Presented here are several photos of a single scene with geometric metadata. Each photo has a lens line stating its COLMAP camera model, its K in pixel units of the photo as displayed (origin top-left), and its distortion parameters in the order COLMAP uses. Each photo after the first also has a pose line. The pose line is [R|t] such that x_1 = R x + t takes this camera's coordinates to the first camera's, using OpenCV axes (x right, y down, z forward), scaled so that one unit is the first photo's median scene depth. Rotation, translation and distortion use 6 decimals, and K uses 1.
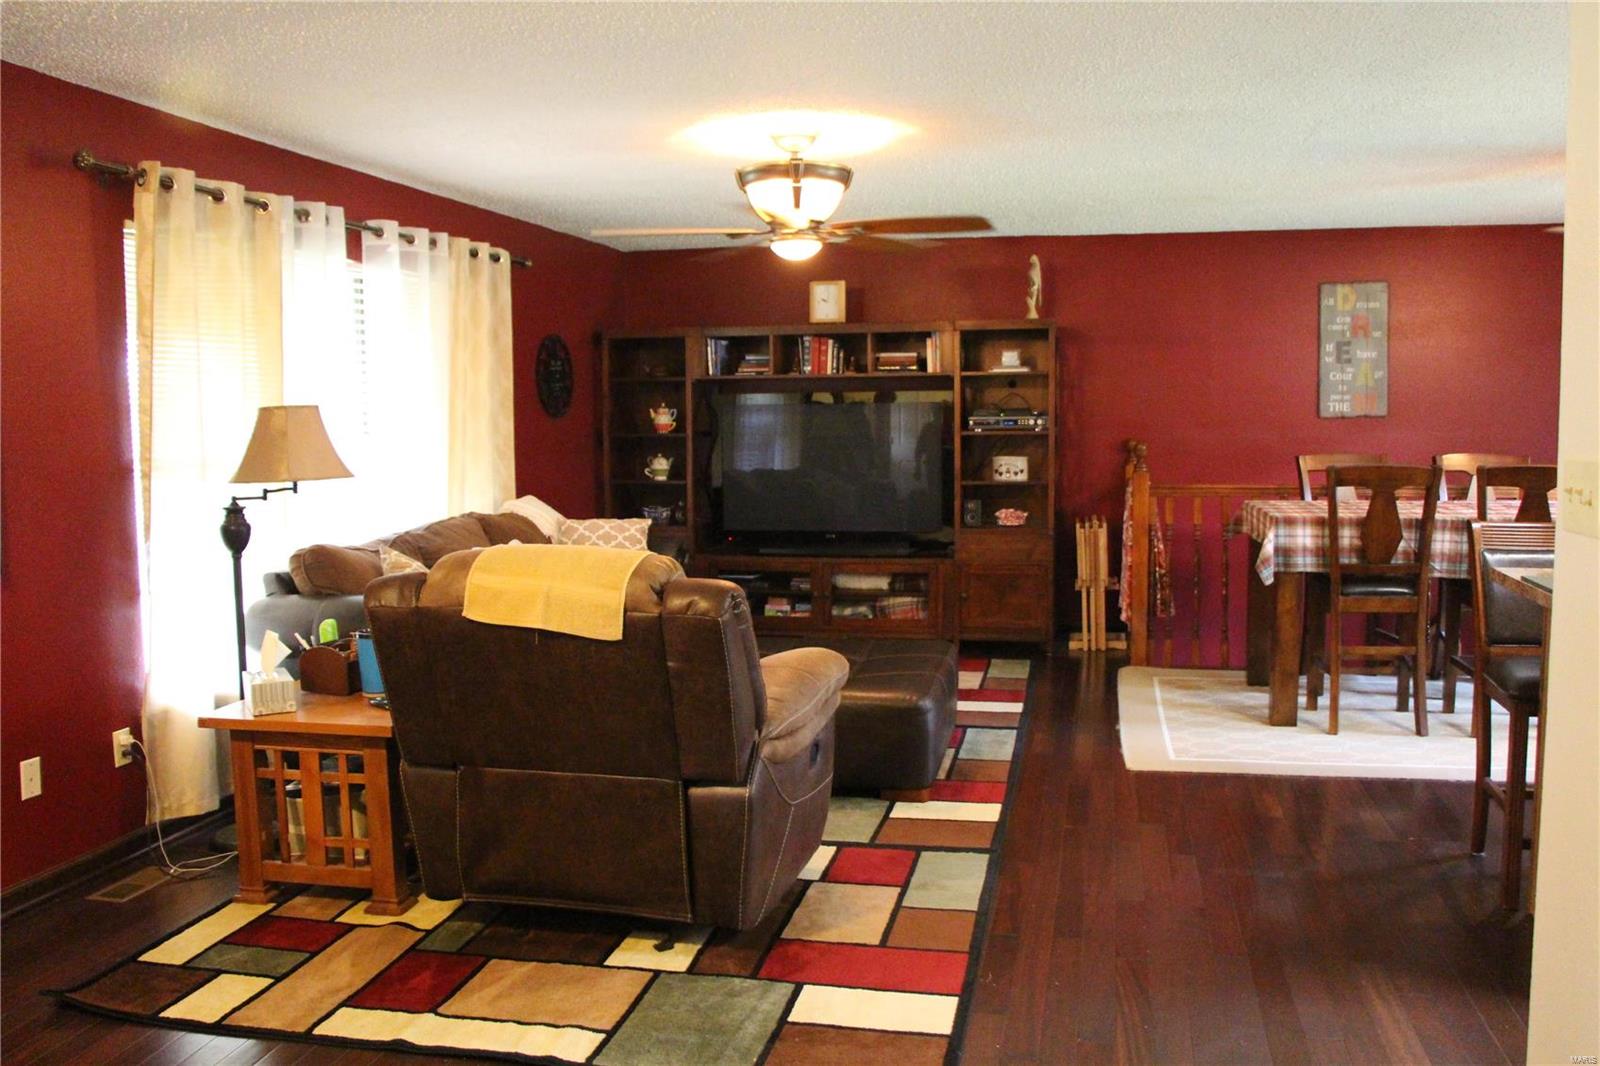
lens RADIAL K [[1308.0, 0, 816.5], [0, 1308.0, 537.0], [0, 0, 1]] dist [-0.188316, 0.158333]
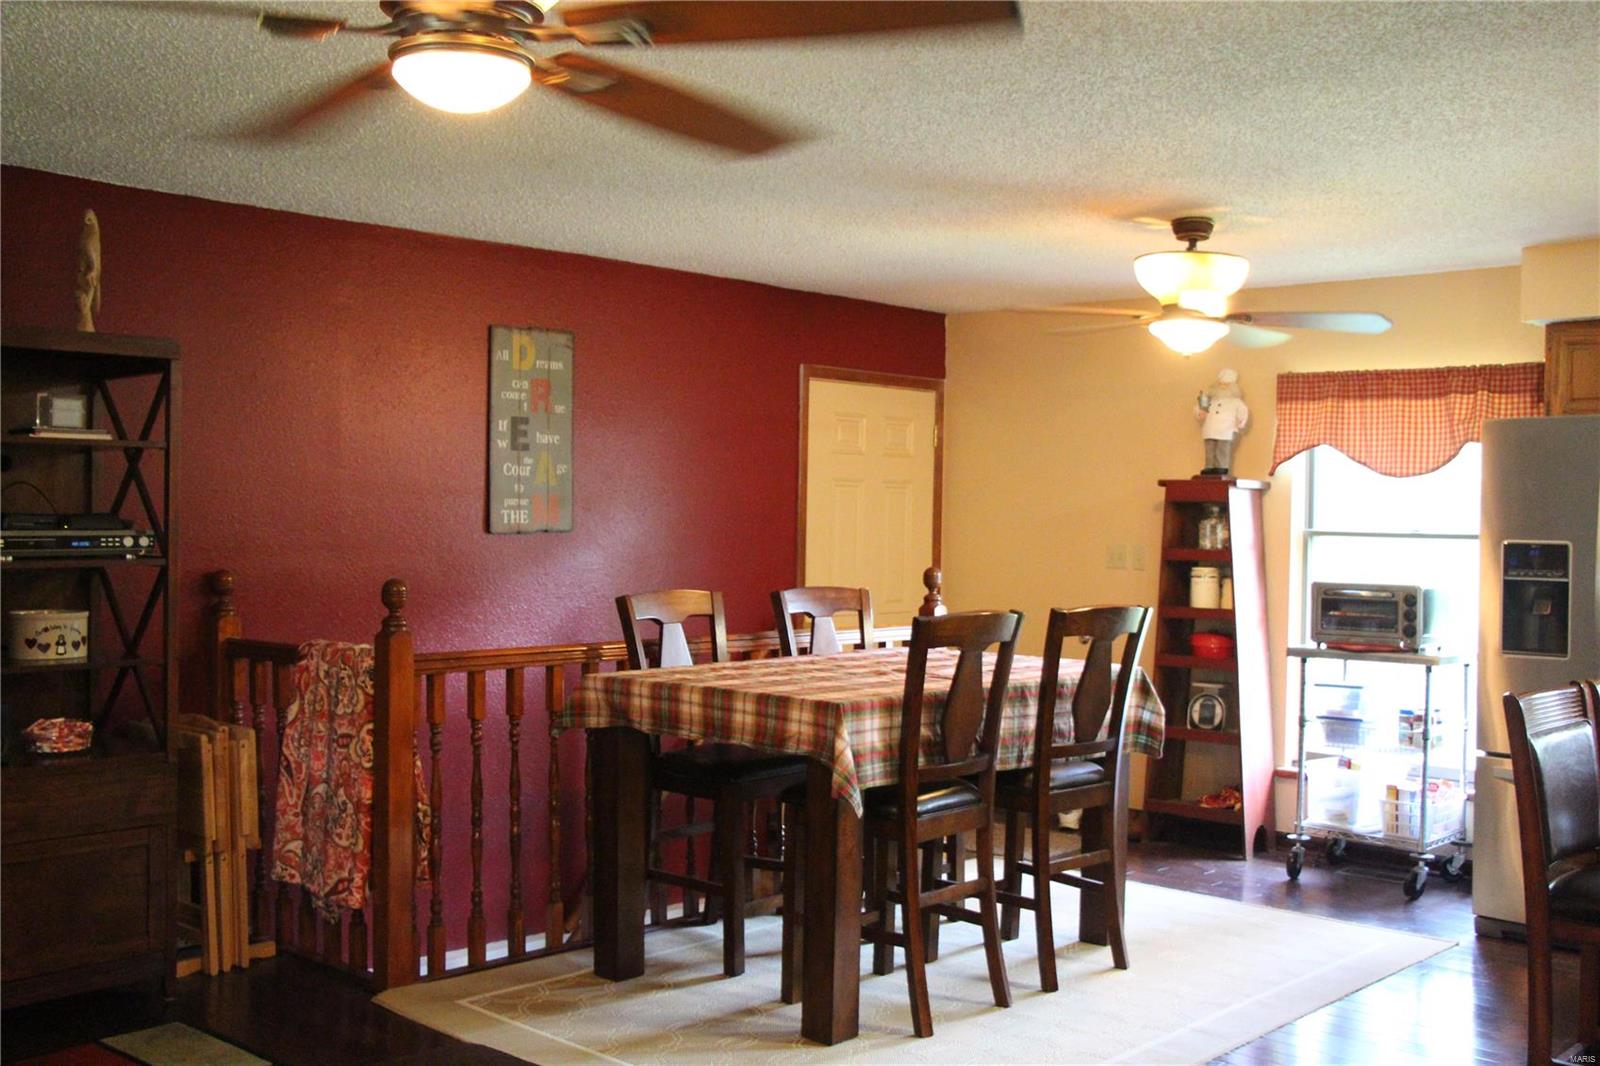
lens RADIAL K [[1650.9, 0, 816.5], [0, 1650.9, 542.5], [0, 0, 1]] dist [-0.126097, 0.299652]
pose [[0.510175, 0.004900, 0.860057, -0.324957], [0.063705, 0.997022, -0.043469, -0.058824], [-0.857708, 0.076966, 0.508343, 0.604206]]
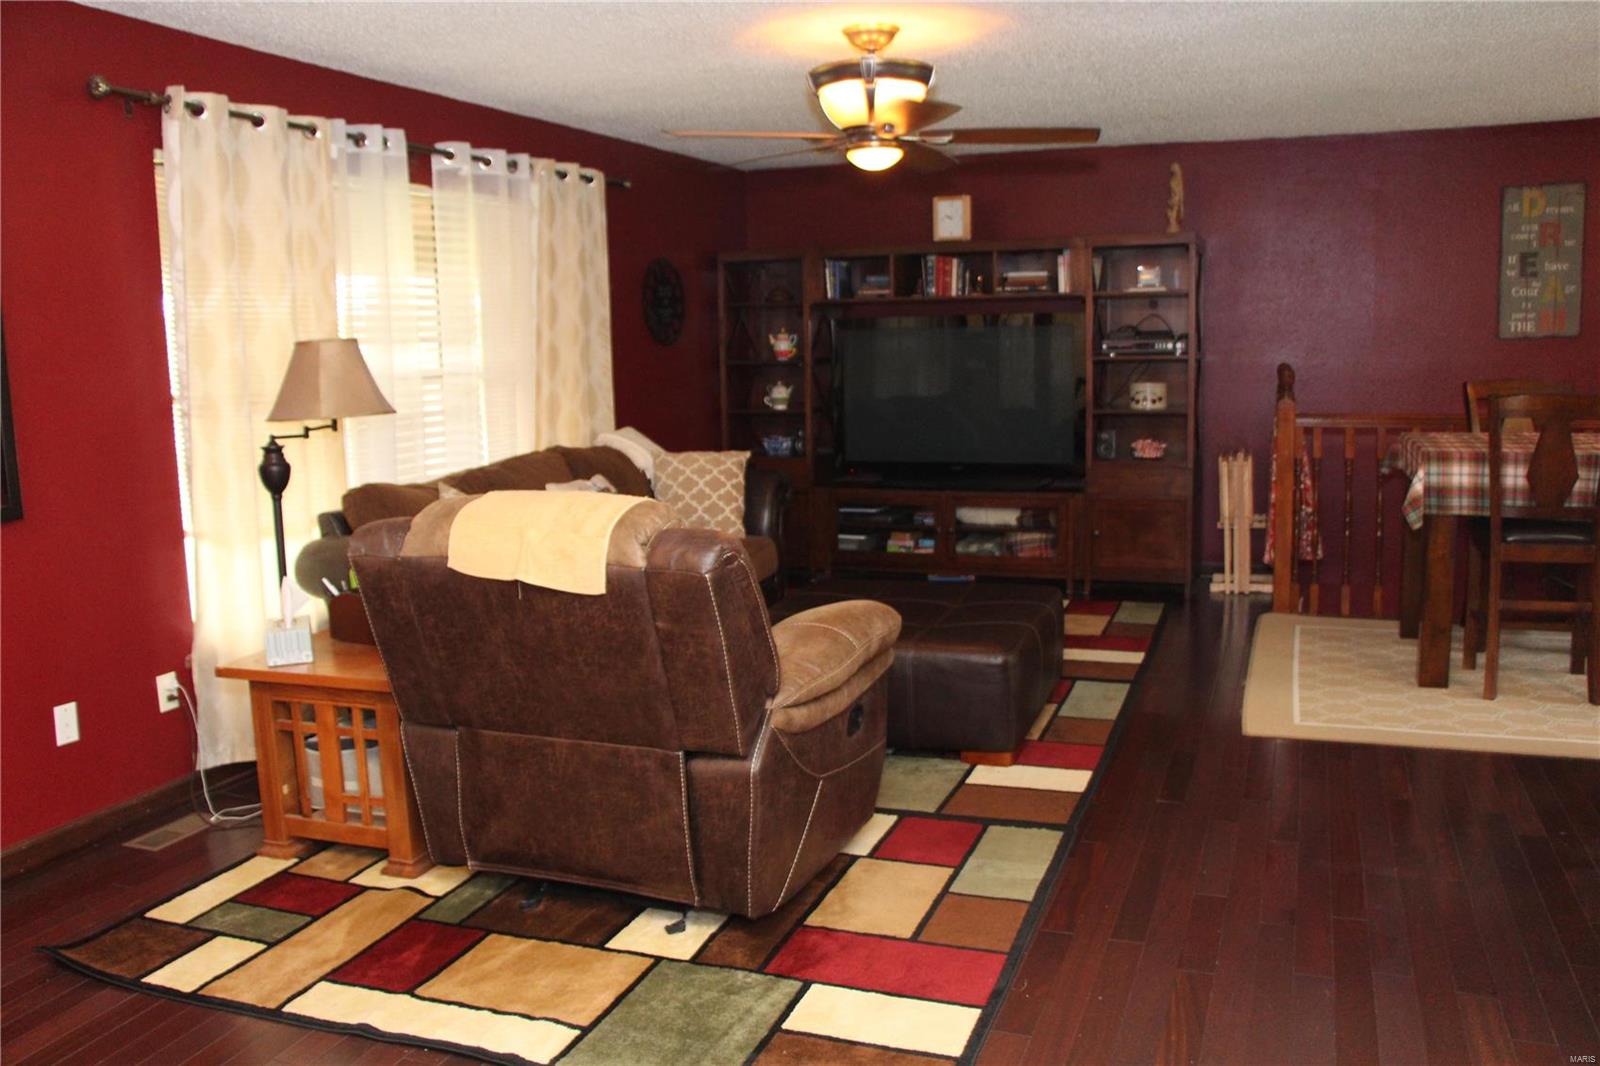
lens RADIAL K [[1308.0, 0, 816.5], [0, 1308.0, 537.0], [0, 0, 1]] dist [-0.188316, 0.158333]
pose [[0.989508, 0.008420, -0.144235, 0.067202], [-0.000045, 0.998319, 0.057965, -0.007839], [0.144481, -0.057350, 0.987844, 0.075236]]
